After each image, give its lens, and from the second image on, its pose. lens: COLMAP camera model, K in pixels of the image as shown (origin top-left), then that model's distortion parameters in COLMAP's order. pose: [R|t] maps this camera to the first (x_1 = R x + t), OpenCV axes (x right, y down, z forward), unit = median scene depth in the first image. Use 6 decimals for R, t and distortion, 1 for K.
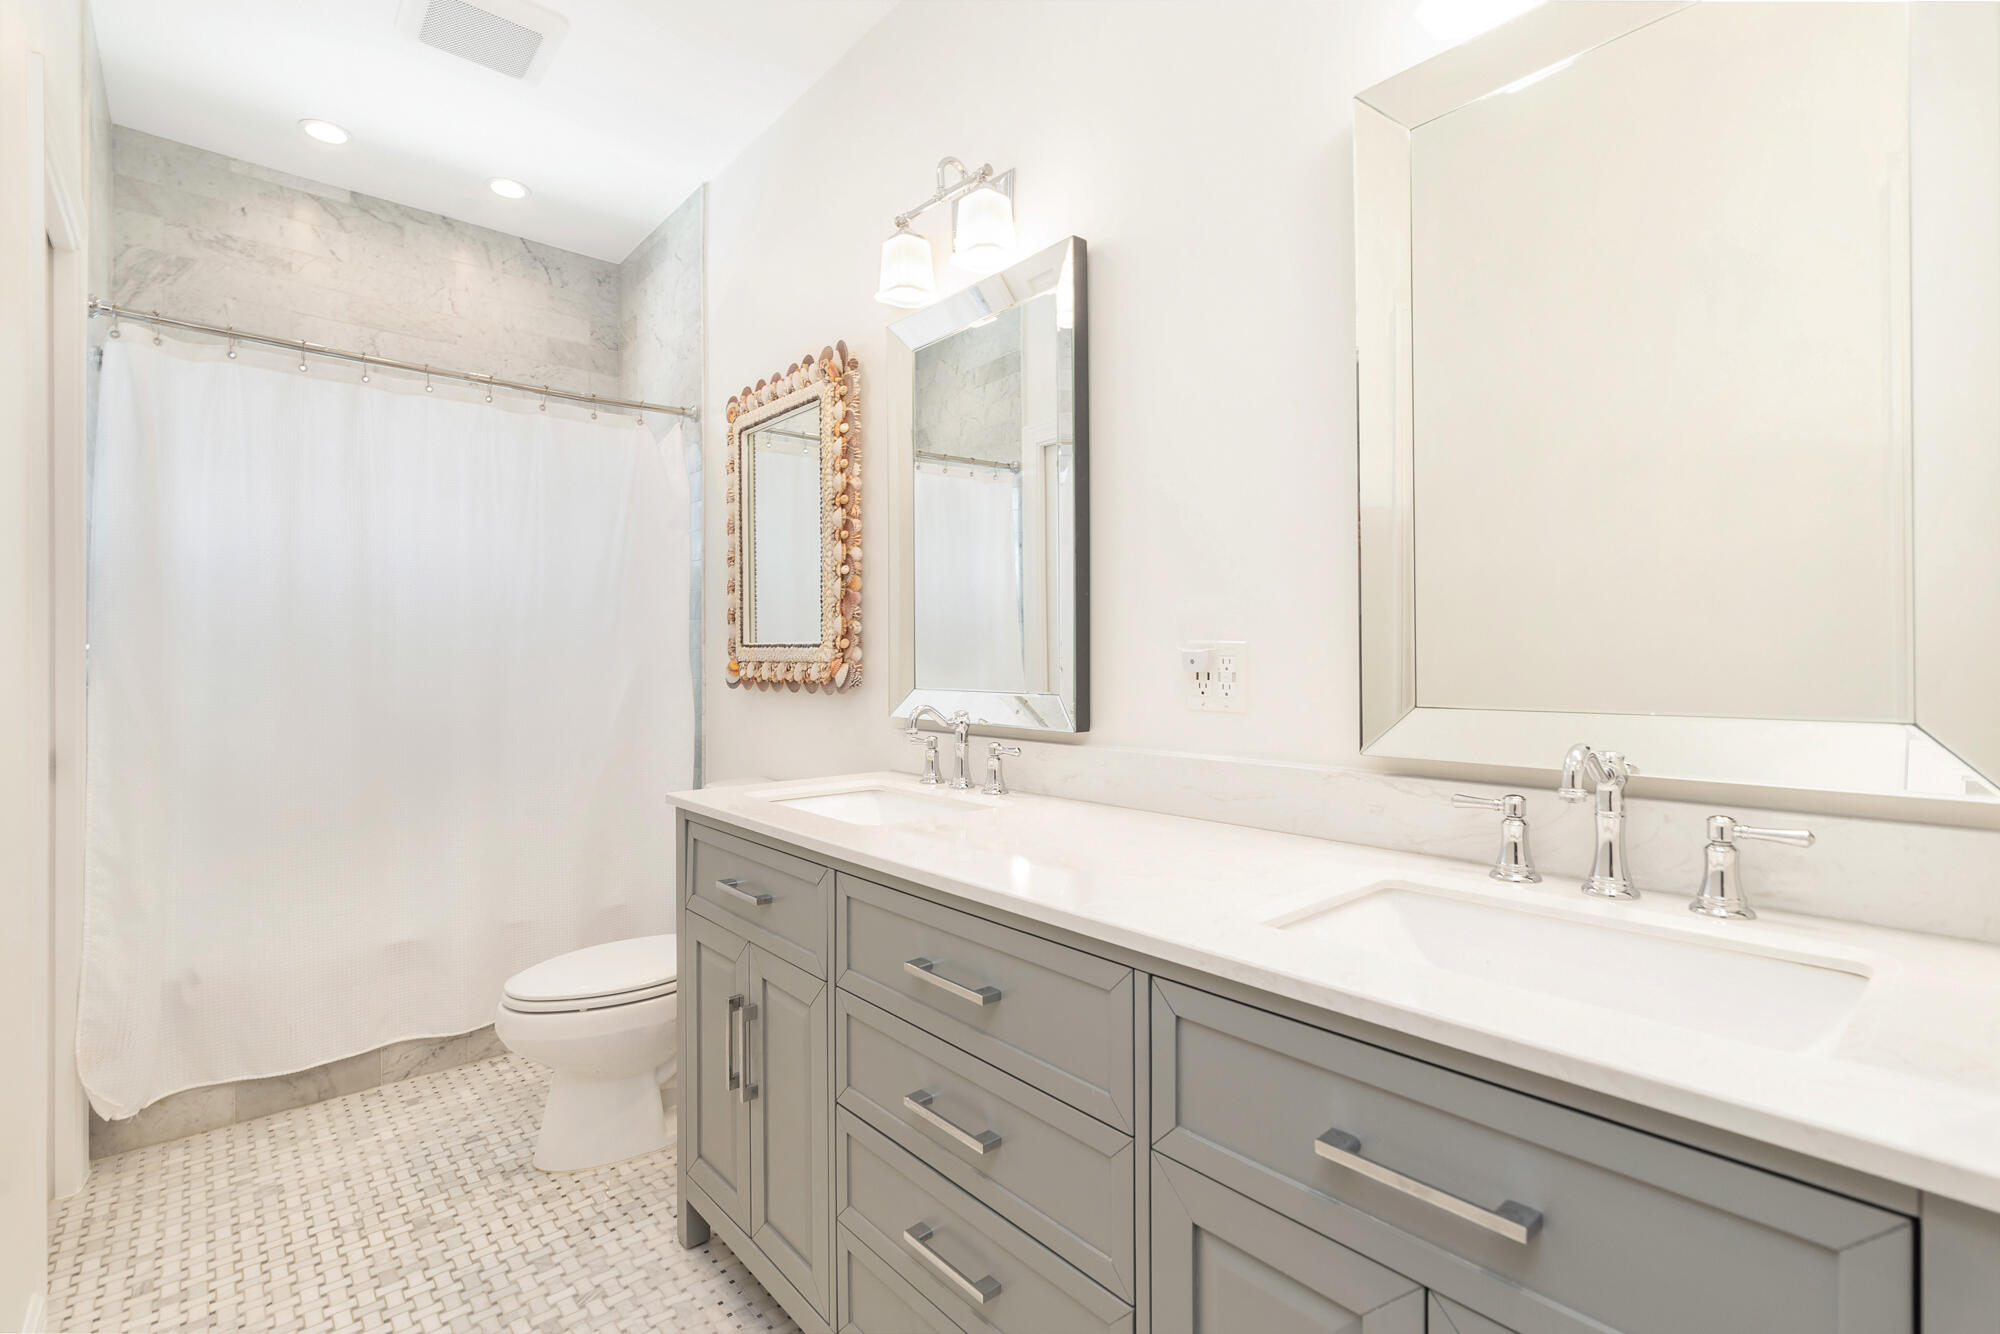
lens RADIAL K [[910.1, 0, 1005.9], [0, 910.1, 658.3], [0, 0, 1]] dist [-0.001279, -0.000043]
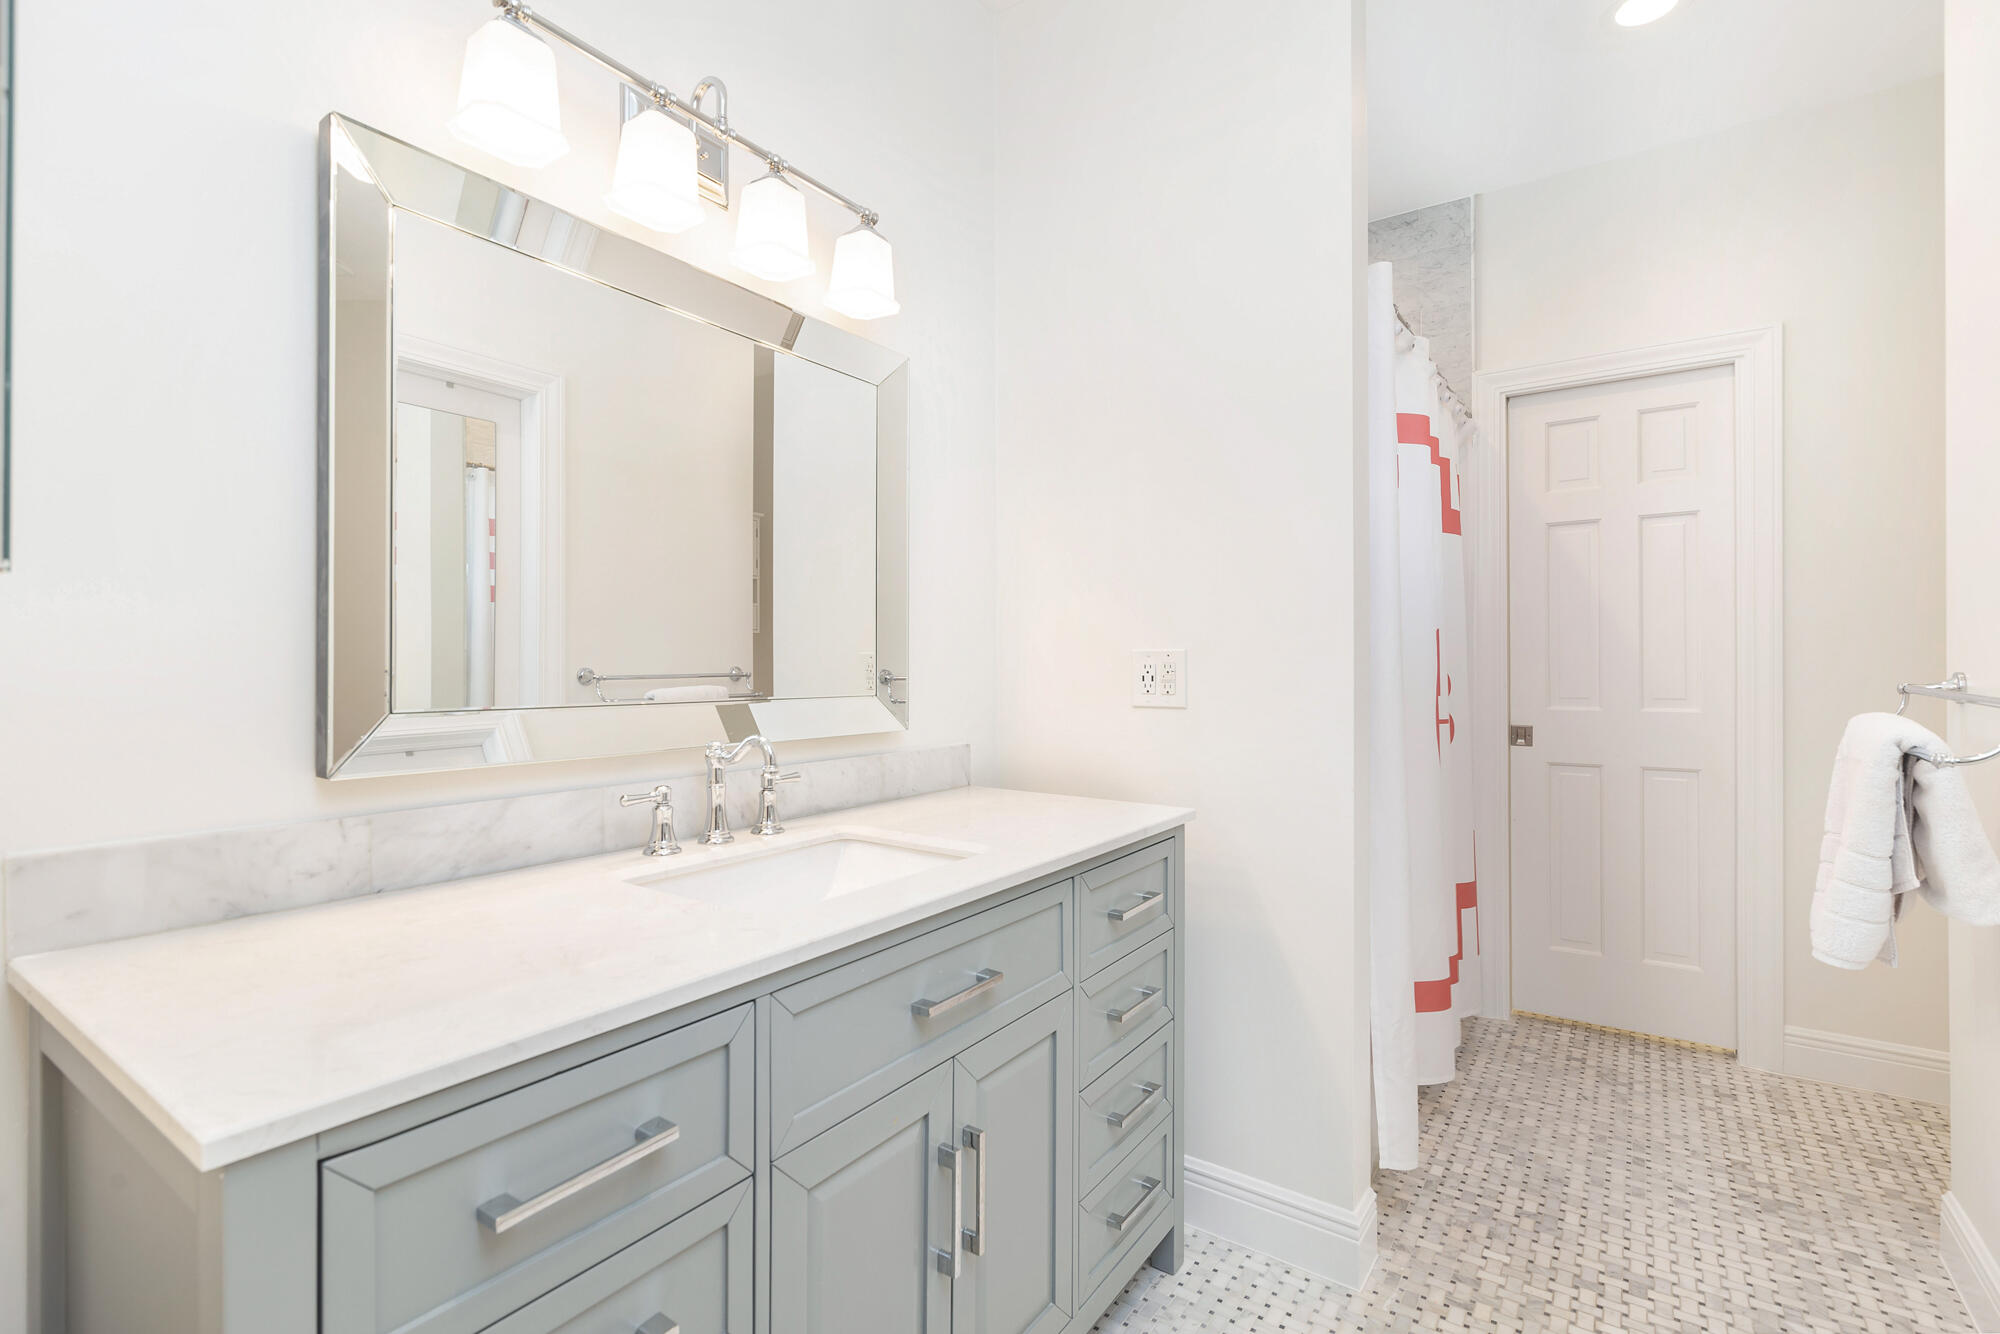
lens RADIAL K [[910.1, 0, 1005.4], [0, 910.1, 666.0], [0, 0, 1]] dist [-0.001279, -0.000043]
pose [[-0.238283, 0.008069, 0.971162, -0.839912], [0.005853, 0.999959, -0.006872, 0.000603], [-0.971178, 0.004047, -0.238321, 0.948993]]
